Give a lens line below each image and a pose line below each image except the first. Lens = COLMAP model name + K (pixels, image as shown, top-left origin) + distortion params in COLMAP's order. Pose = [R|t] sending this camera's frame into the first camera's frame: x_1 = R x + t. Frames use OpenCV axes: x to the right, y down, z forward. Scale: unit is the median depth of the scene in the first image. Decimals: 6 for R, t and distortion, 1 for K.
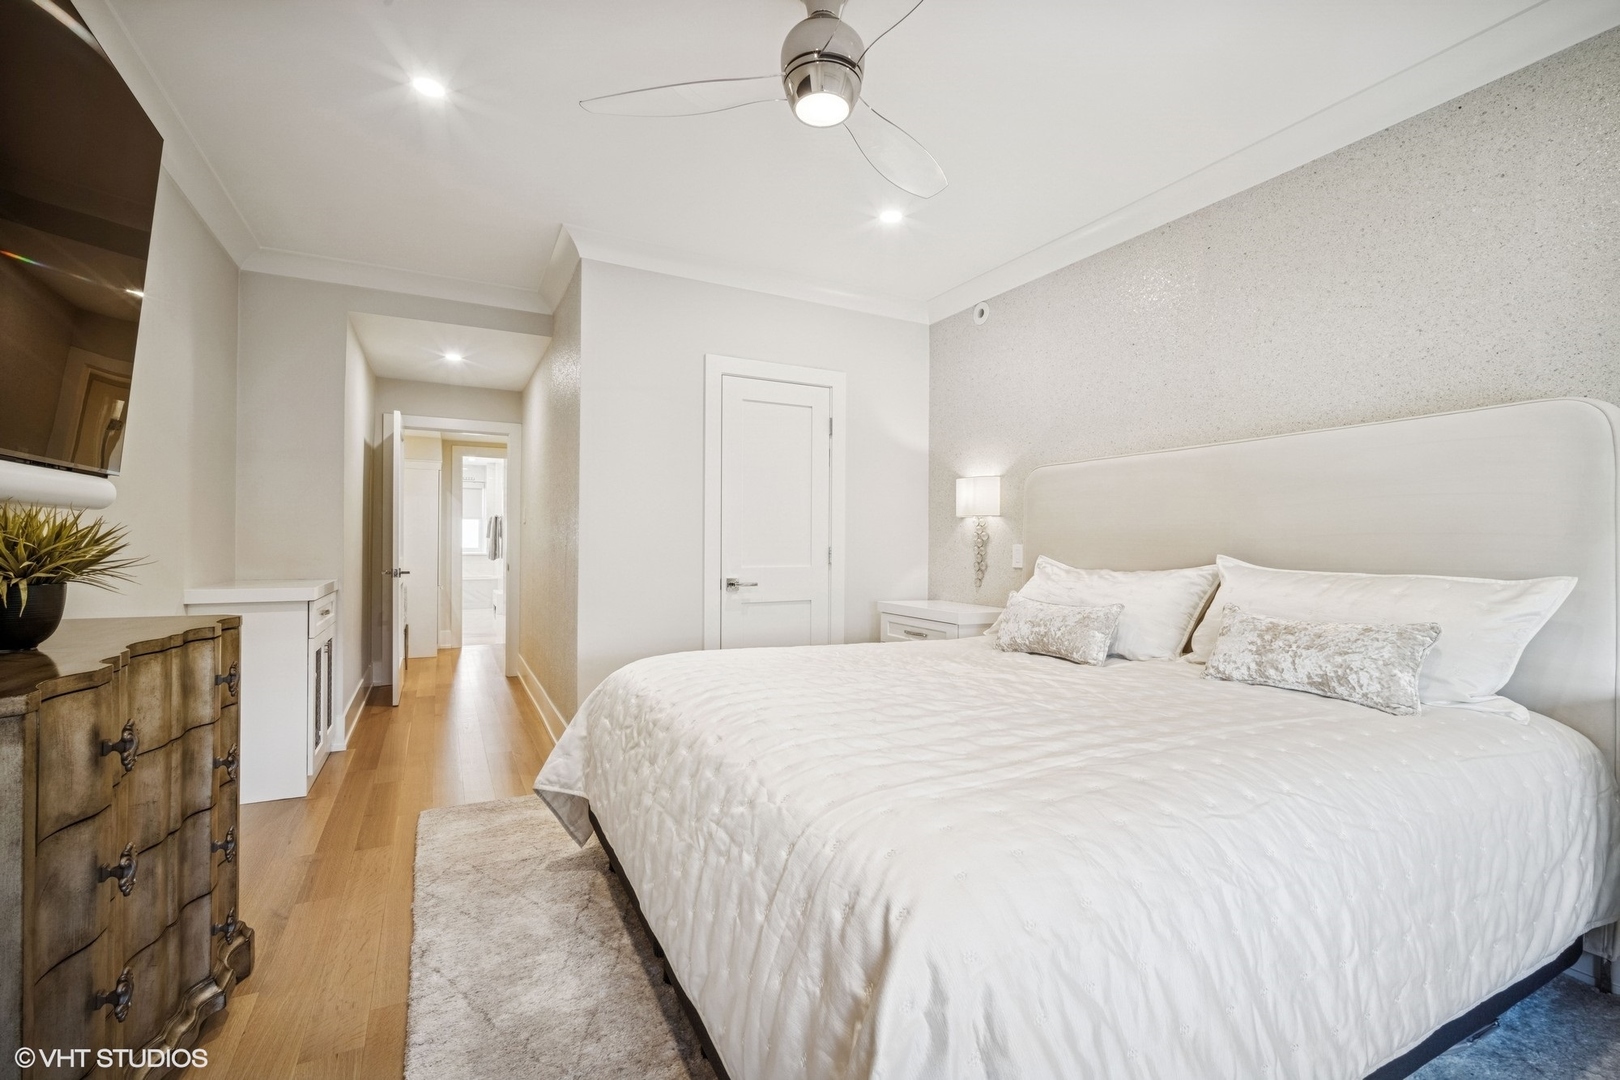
lens RADIAL K [[701.0, 0, 802.9], [0, 701.0, 540.2], [0, 0, 1]] dist [0.001965, 0.000197]
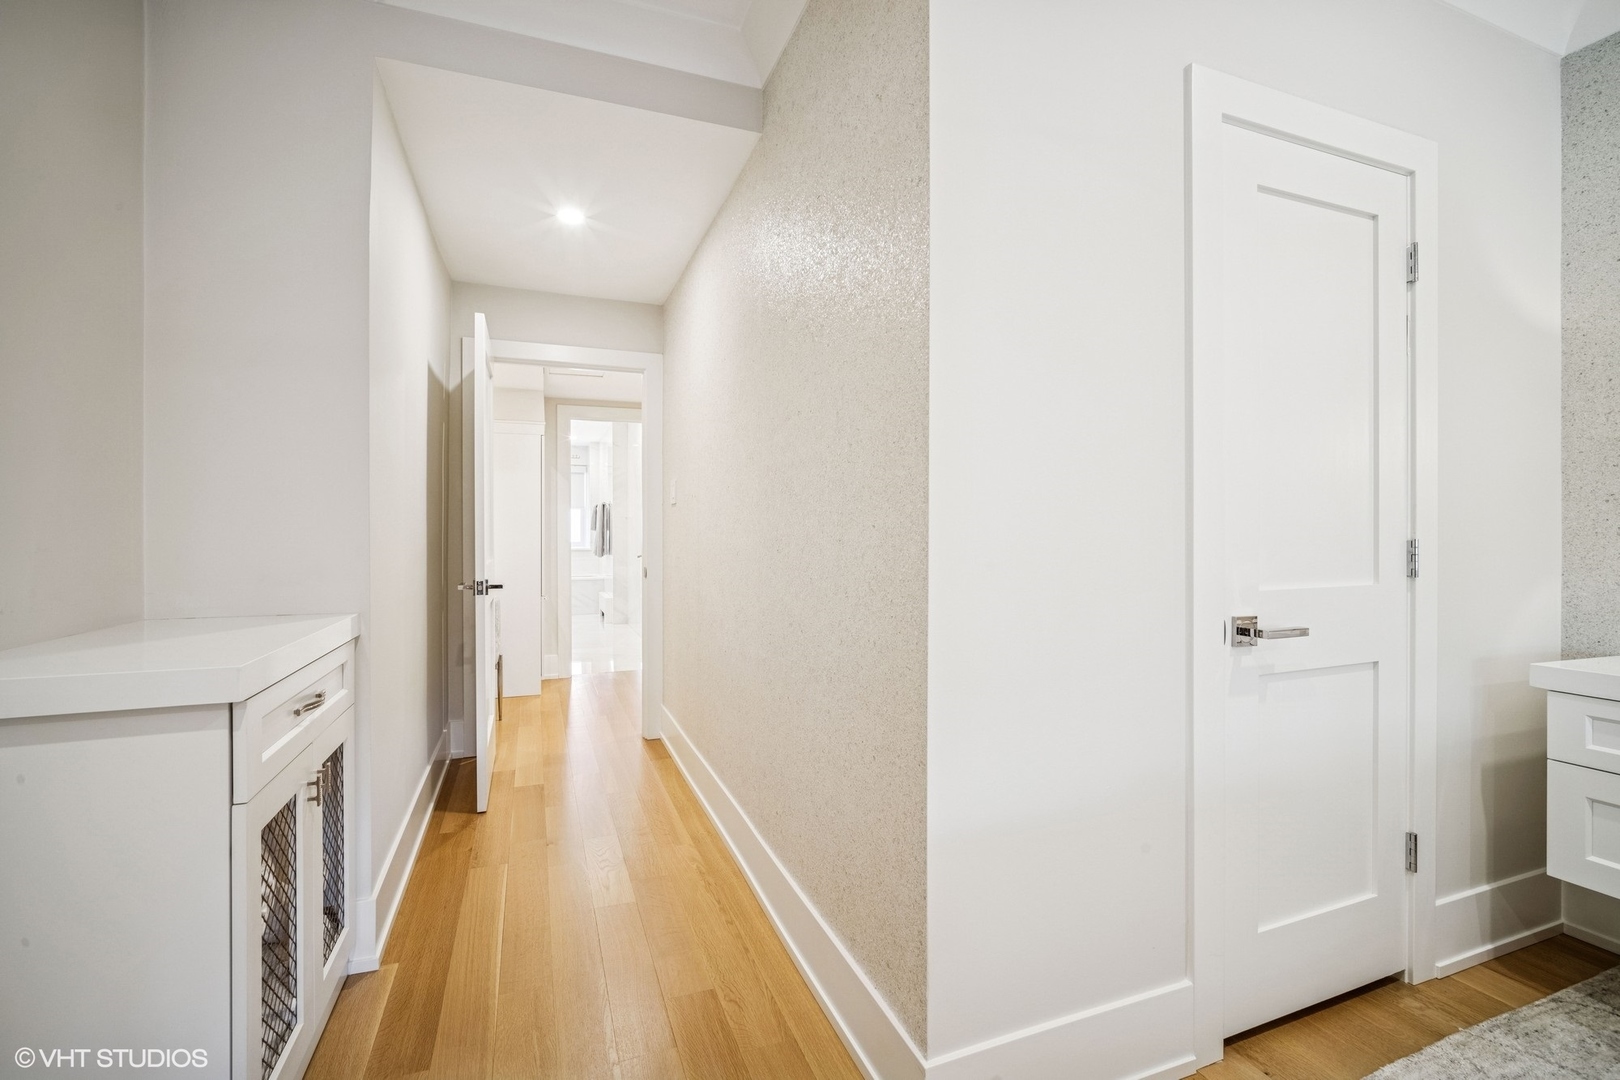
lens RADIAL K [[701.0, 0, 809.2], [0, 701.0, 534.1], [0, 0, 1]] dist [0.001965, 0.000197]
pose [[0.994739, -0.008980, -0.102051, -0.230294], [0.009353, 0.999951, 0.003173, 0.001683], [0.102018, -0.004111, 0.994774, 0.416359]]
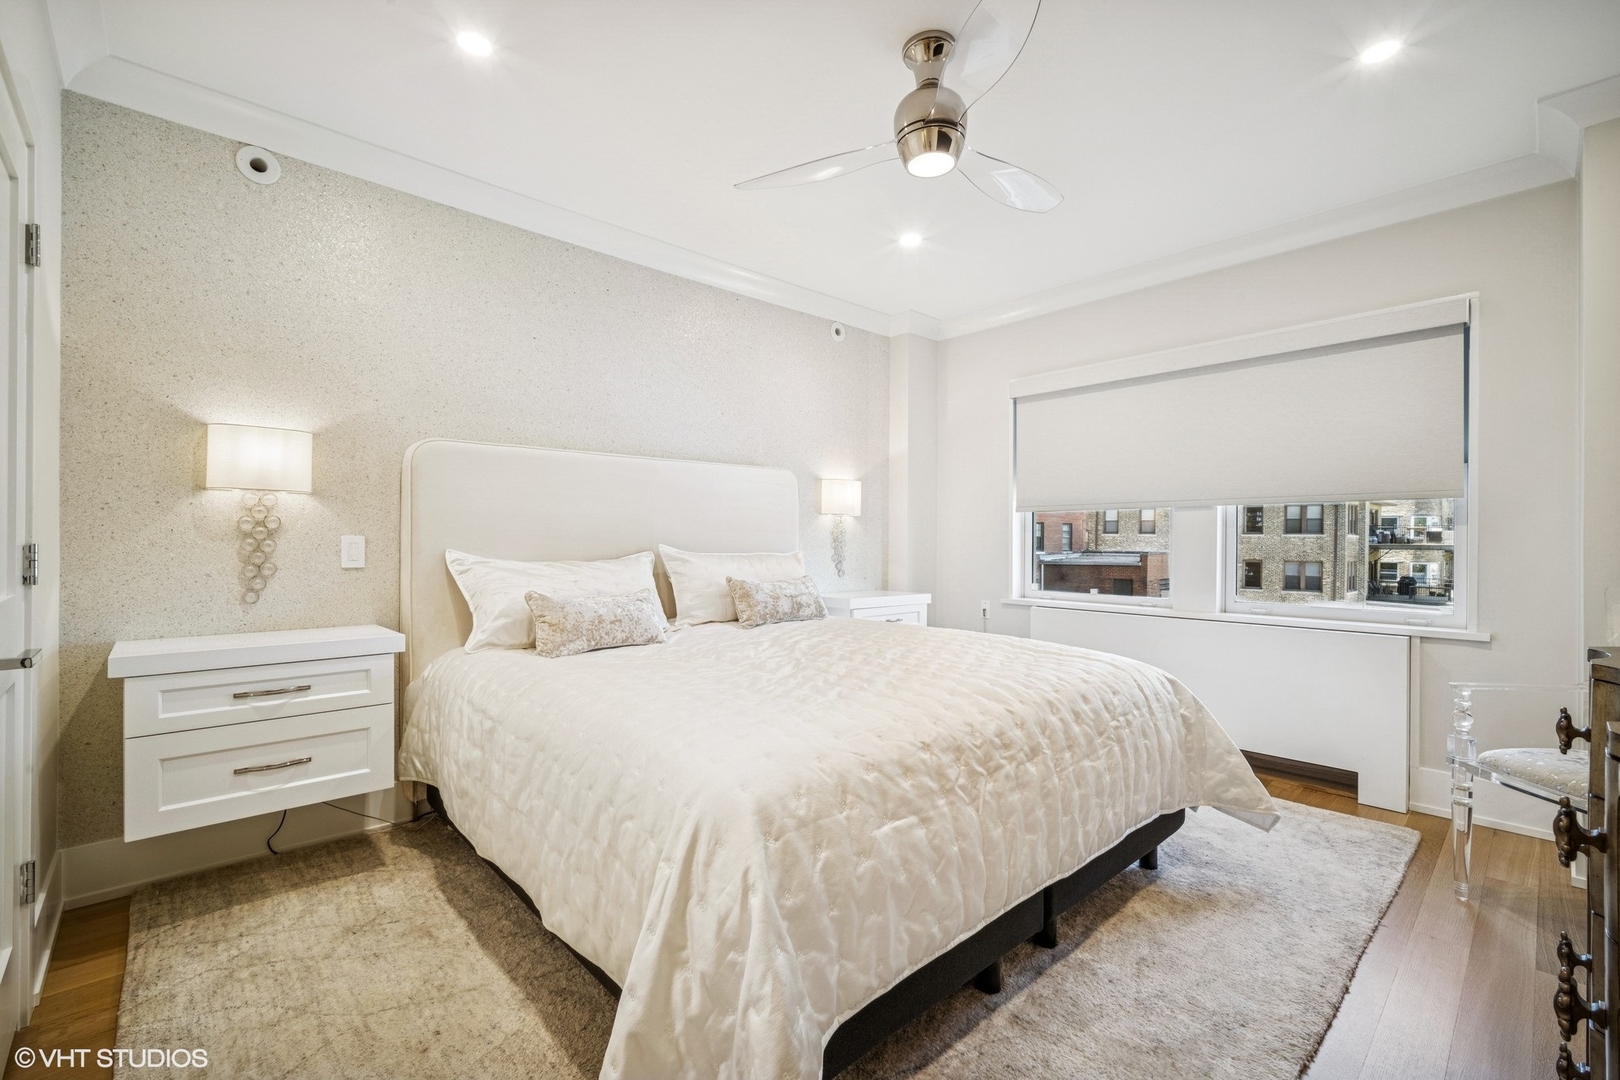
lens RADIAL K [[701.0, 0, 806.8], [0, 701.0, 538.0], [0, 0, 1]] dist [0.001965, 0.000197]
pose [[-0.272576, -0.009153, 0.962091, -0.375072], [-0.011126, 0.999918, 0.006361, -0.000526], [-0.962070, -0.008971, -0.272655, 0.539632]]
